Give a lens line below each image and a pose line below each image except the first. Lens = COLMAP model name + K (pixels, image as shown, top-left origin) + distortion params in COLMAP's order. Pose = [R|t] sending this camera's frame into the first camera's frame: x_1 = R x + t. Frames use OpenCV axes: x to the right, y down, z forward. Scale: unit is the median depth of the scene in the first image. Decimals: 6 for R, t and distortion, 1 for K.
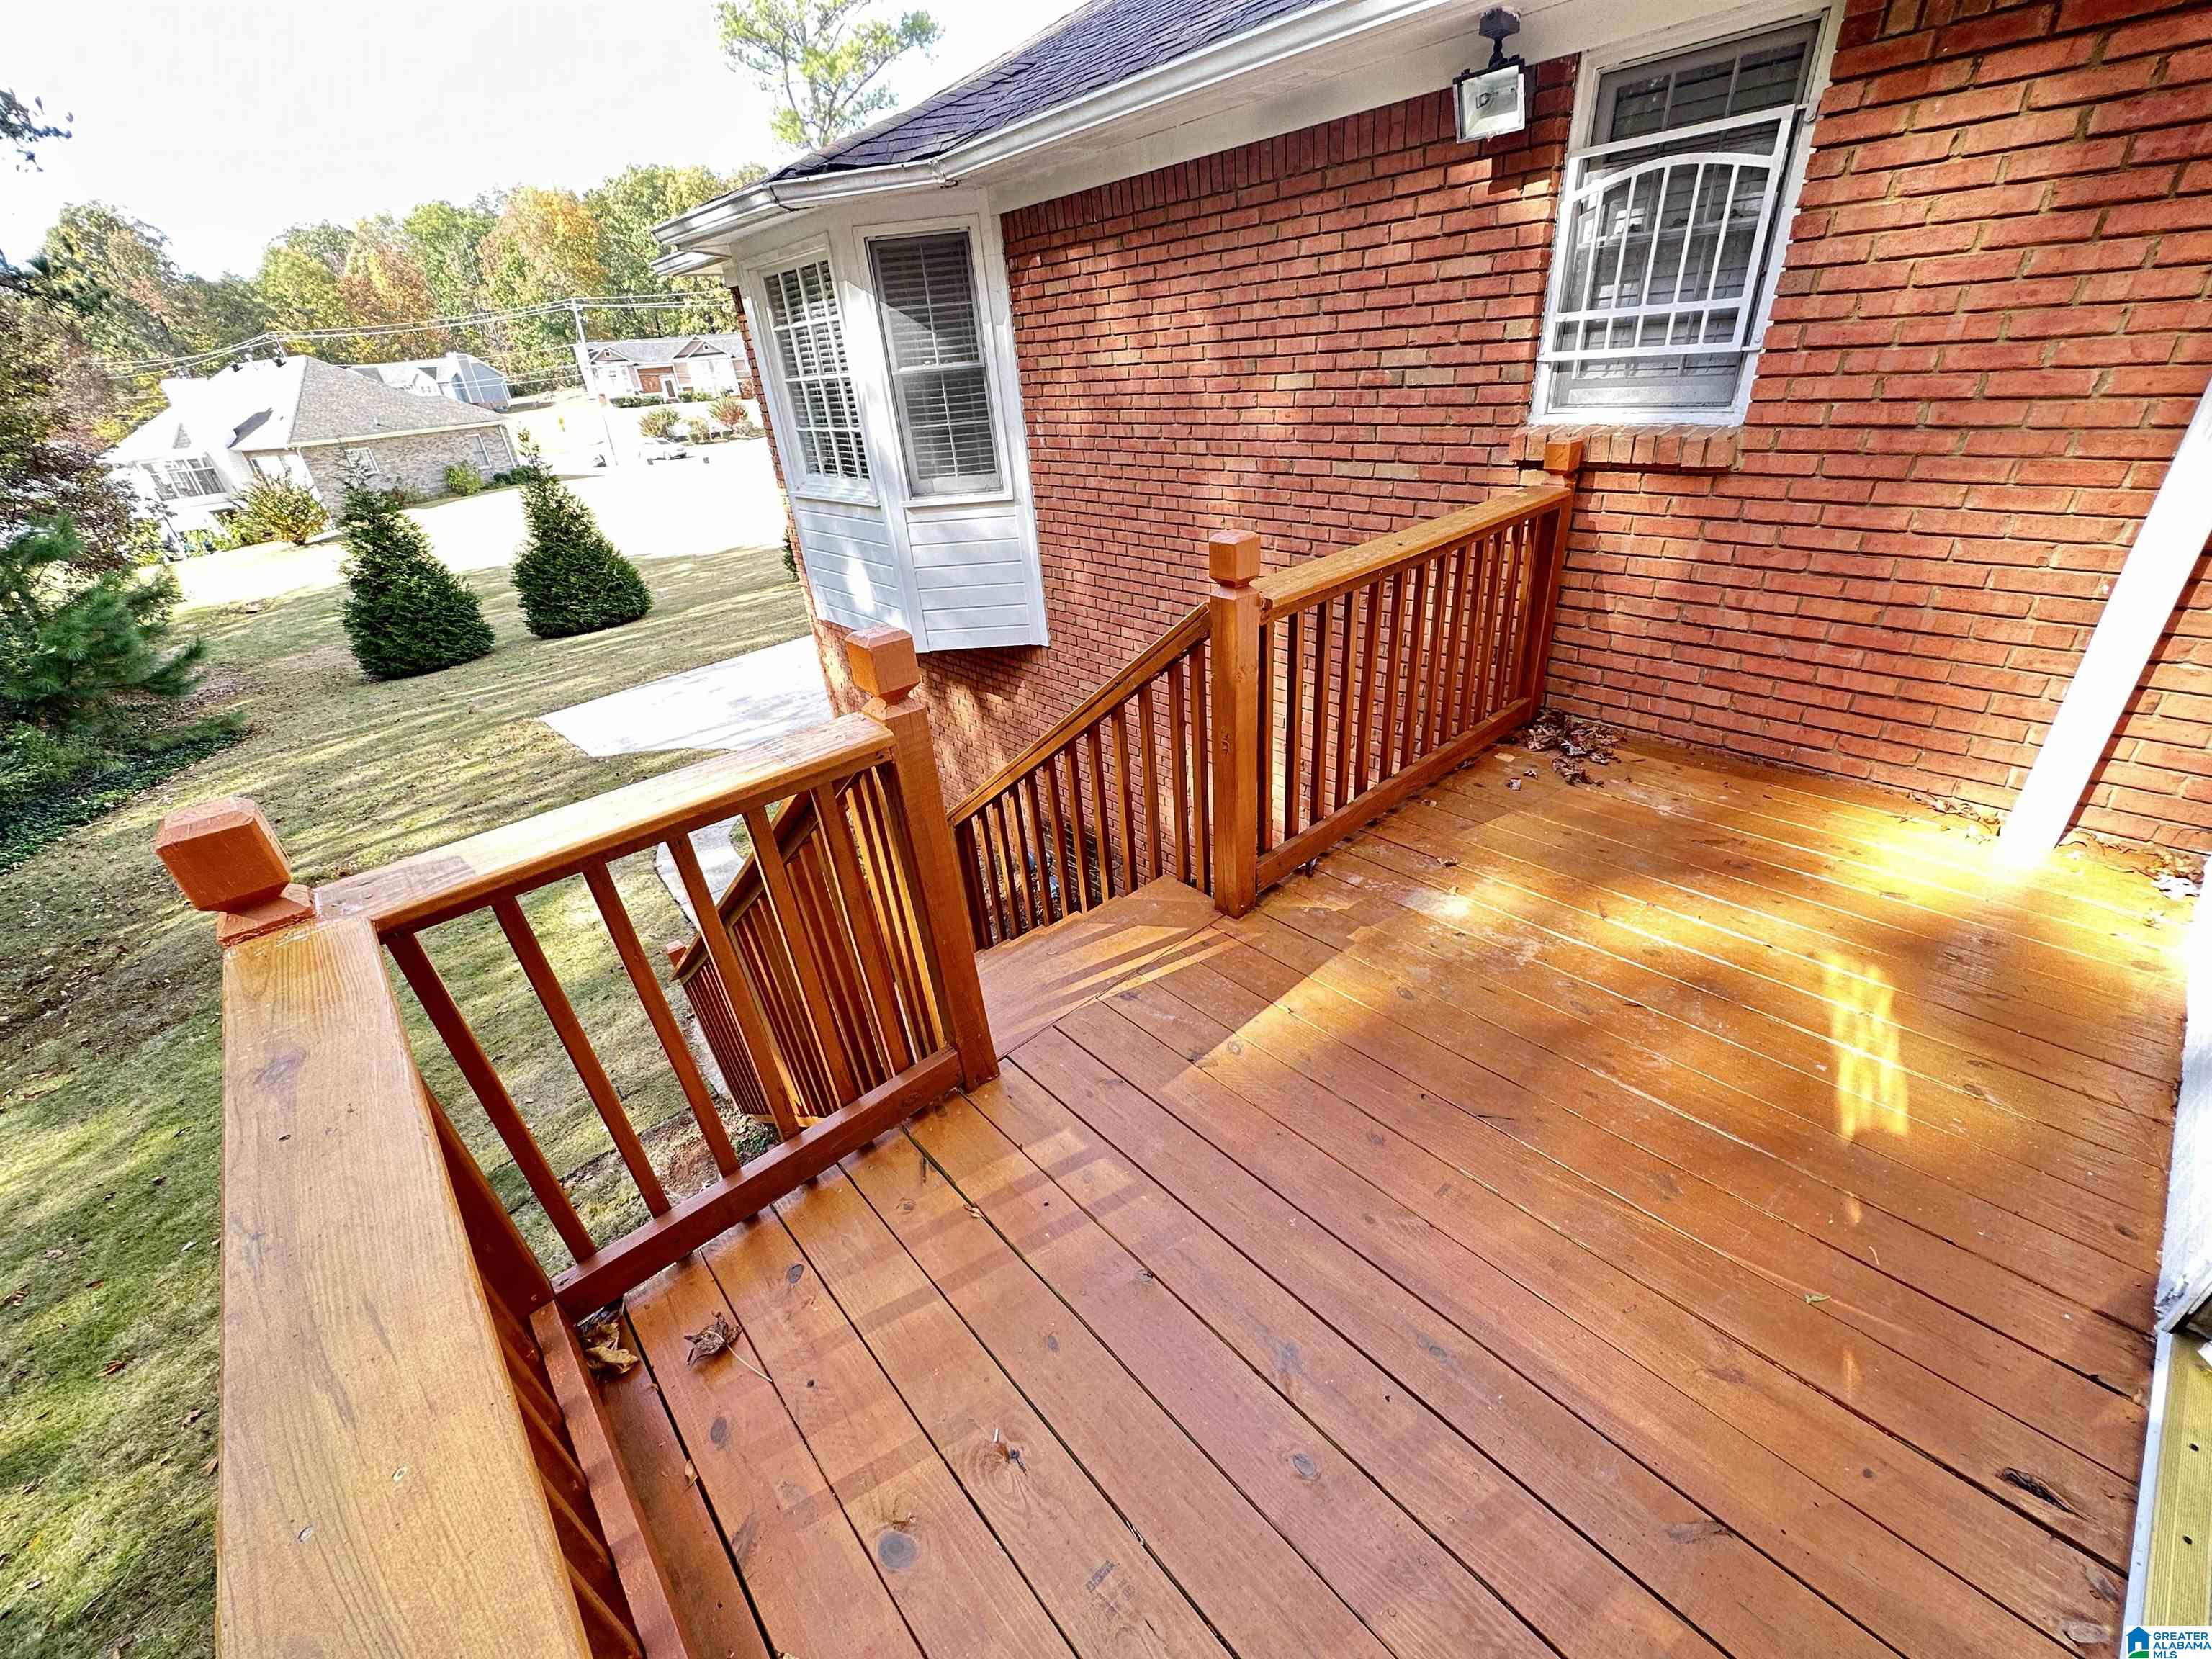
lens RADIAL K [[881.6, 0, 1112.3], [0, 881.6, 835.5], [0, 0, 1]] dist [-0.001217, 0.000071]
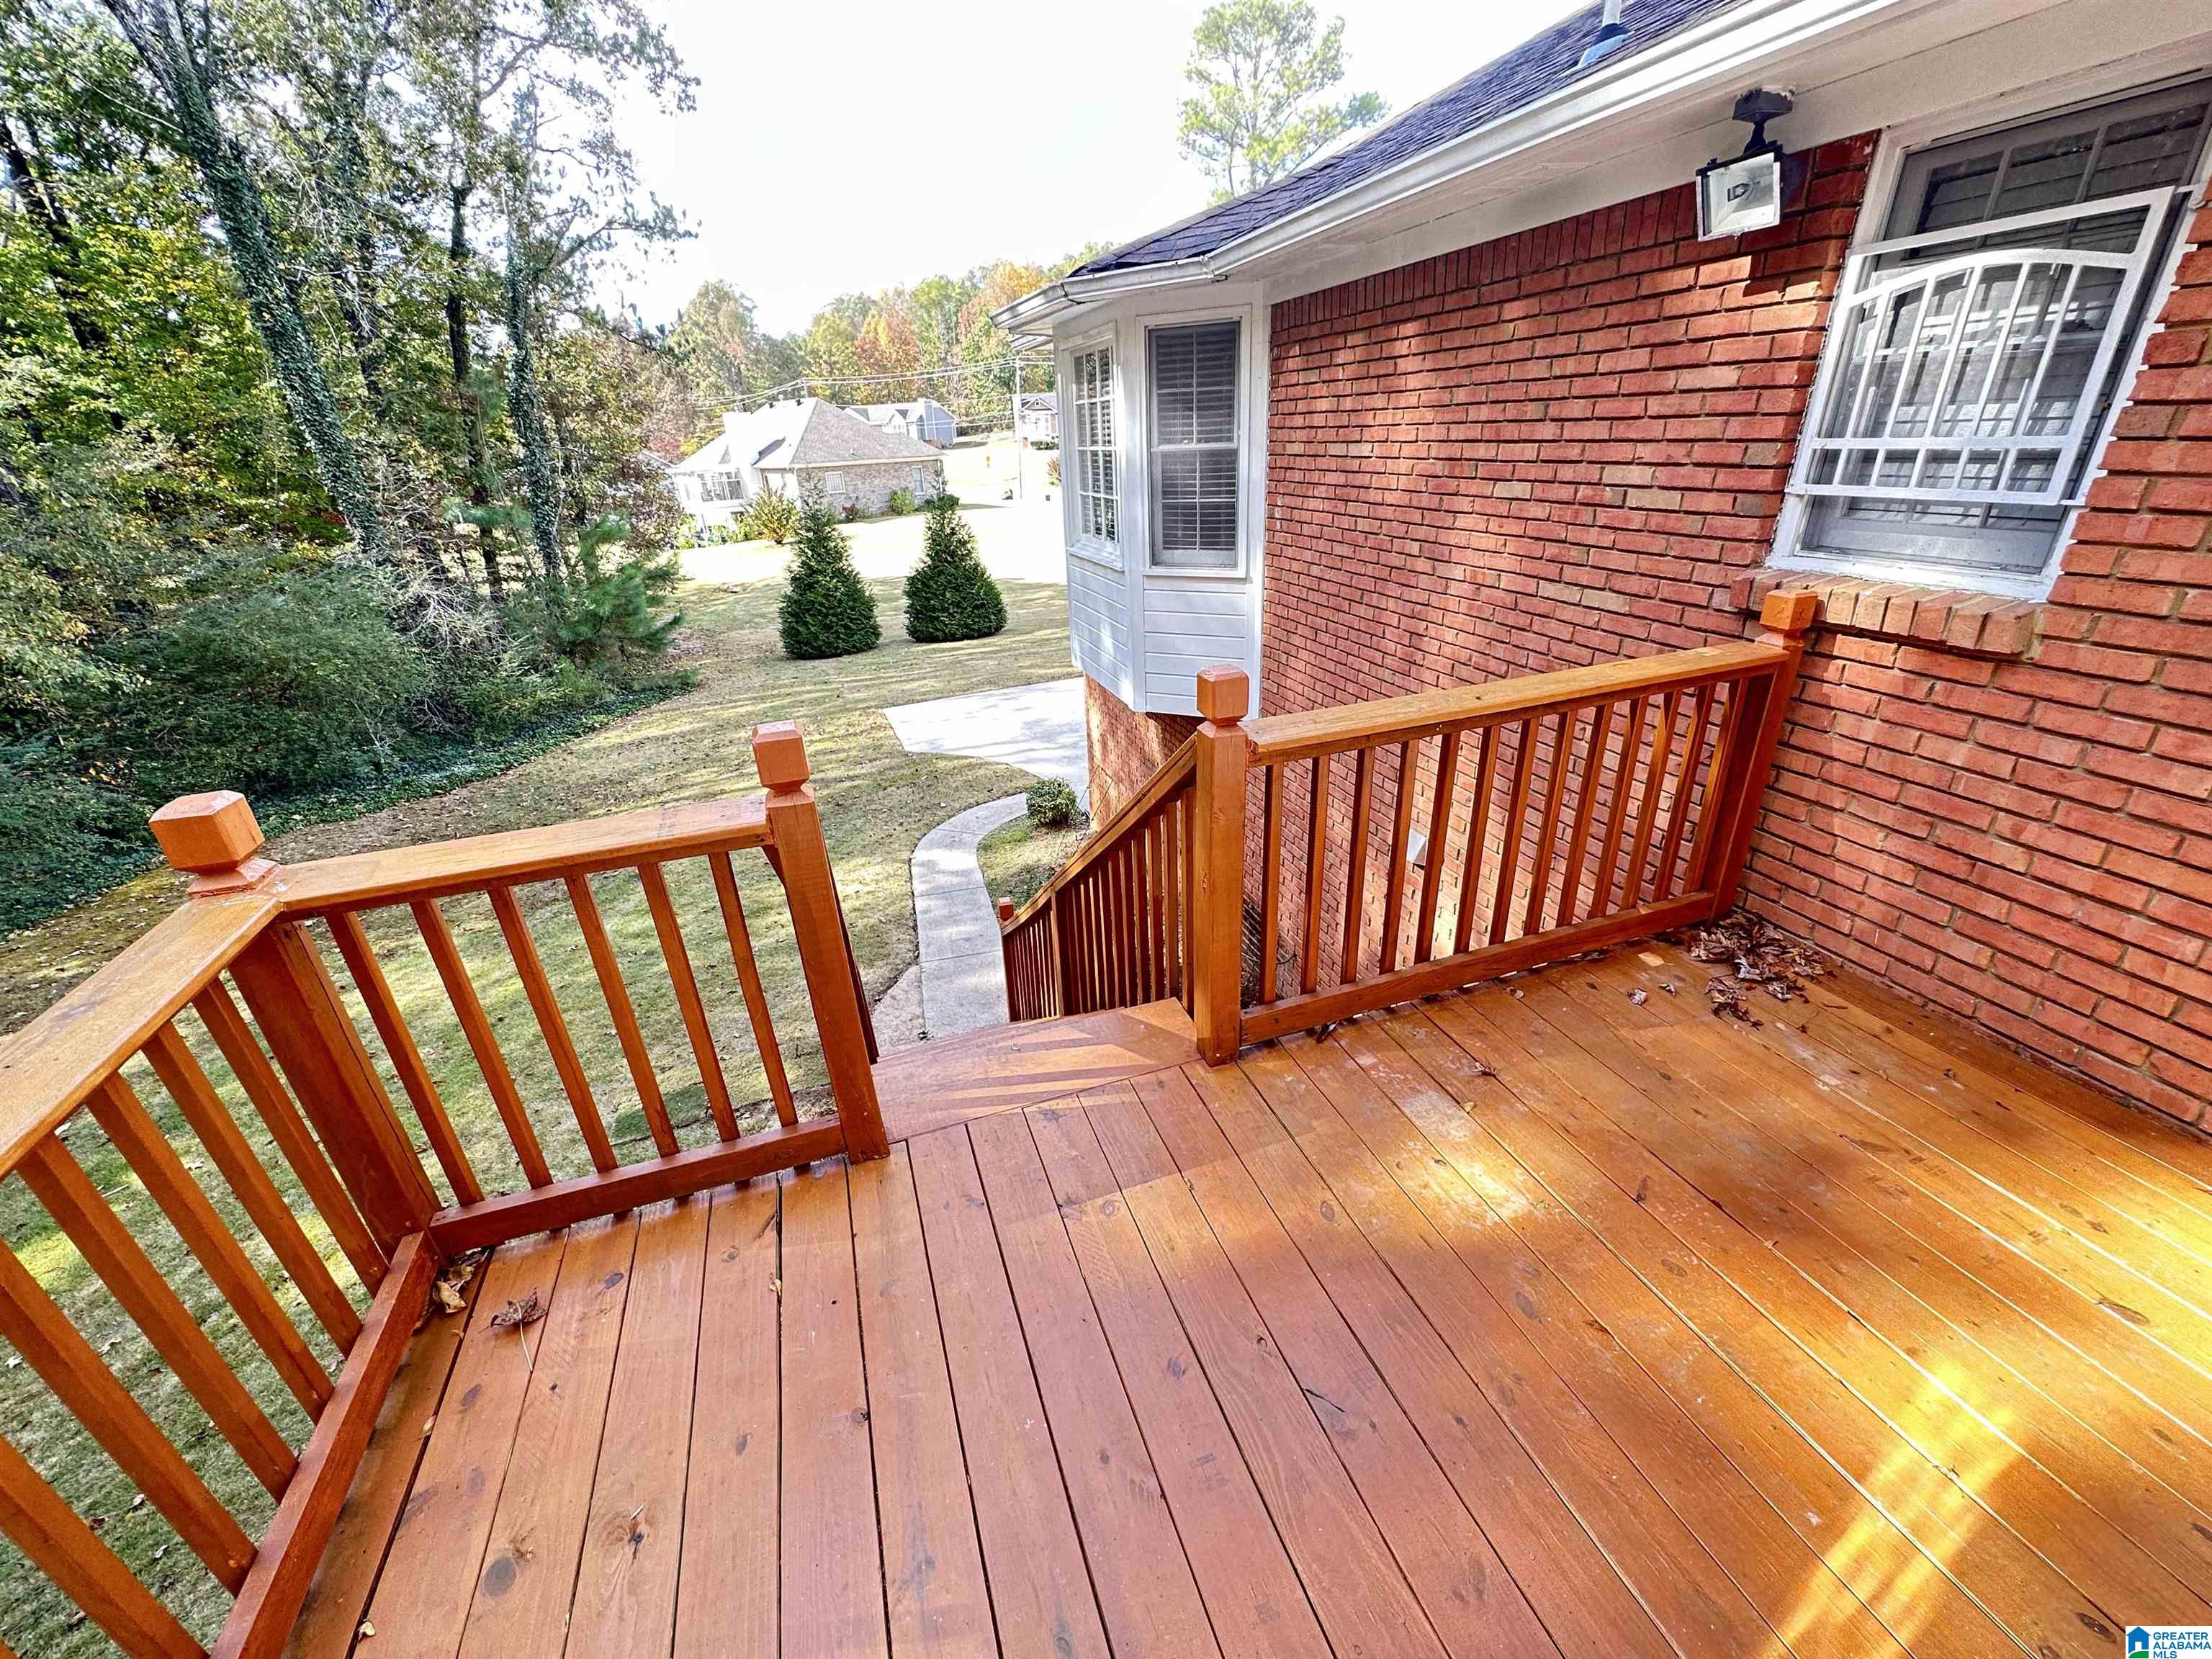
lens RADIAL K [[881.6, 0, 1110.4], [0, 881.6, 836.1], [0, 0, 1]] dist [-0.001217, 0.000071]
pose [[0.921383, 0.197048, -0.335001, 0.208482], [-0.214092, 0.976708, -0.014334, -0.072004], [0.324374, 0.084929, 0.942109, 0.050981]]
